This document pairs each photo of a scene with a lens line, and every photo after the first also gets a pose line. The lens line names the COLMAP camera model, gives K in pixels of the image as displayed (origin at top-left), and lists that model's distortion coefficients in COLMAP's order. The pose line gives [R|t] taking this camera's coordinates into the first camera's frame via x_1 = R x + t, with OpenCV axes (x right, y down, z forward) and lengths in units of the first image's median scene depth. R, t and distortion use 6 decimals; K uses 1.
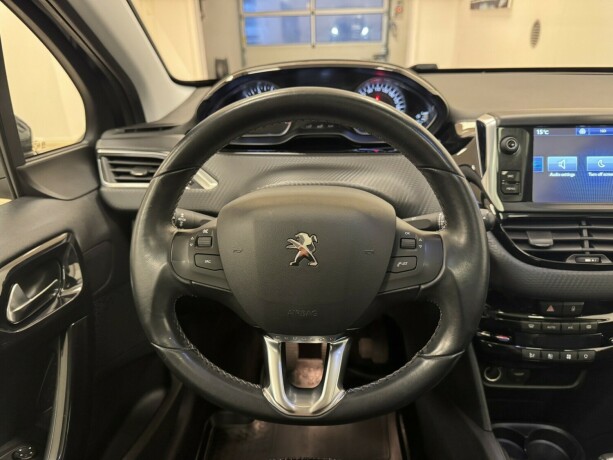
lens RADIAL K [[435.2, 0, 306.5], [0, 435.2, 230.0], [0, 0, 1]] dist [0.095132, -0.117519]
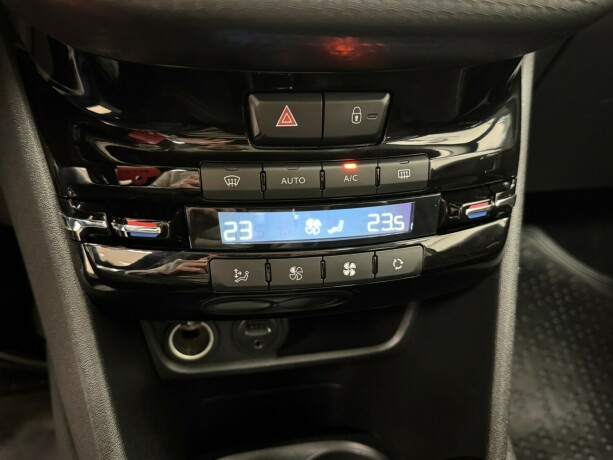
lens RADIAL K [[551.9, 0, 306.5], [0, 551.9, 230.0], [0, 0, 1]] dist [0.069468, 0.000767]
pose [[0.955927, -0.067362, 0.285773, 0.447572], [0.032137, 0.991483, 0.126211, 0.204992], [-0.291841, -0.111464, 0.949950, 0.627263]]
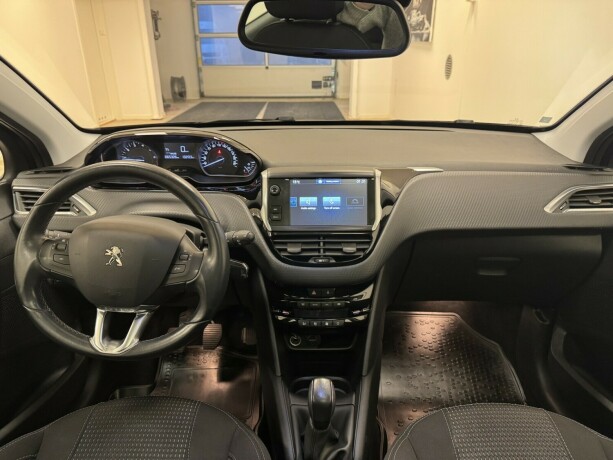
lens RADIAL K [[435.2, 0, 306.5], [0, 435.2, 230.0], [0, 0, 1]] dist [0.095132, -0.117519]
pose [[0.997429, -0.008082, 0.071208, 0.414226], [0.010045, 0.999578, -0.027263, -0.001870], [-0.070957, 0.027908, 0.997089, -0.529049]]
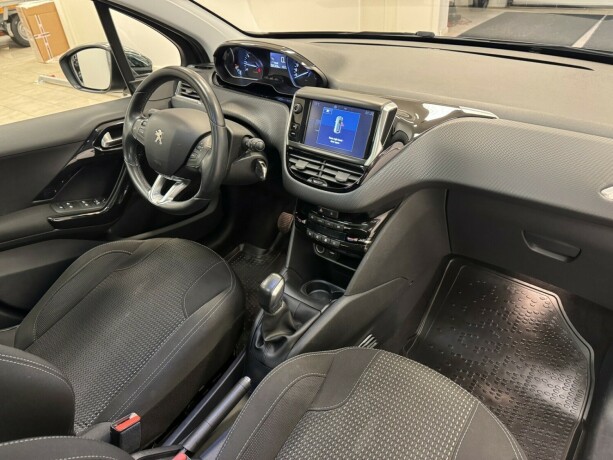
lens RADIAL K [[435.2, 0, 306.5], [0, 435.2, 230.0], [0, 0, 1]] dist [0.095132, -0.117519]
pose [[0.822228, 0.296398, -0.485890, 1.338166], [-0.203143, 0.950299, 0.235933, -0.135228], [0.531671, -0.095286, 0.841574, -0.454623]]
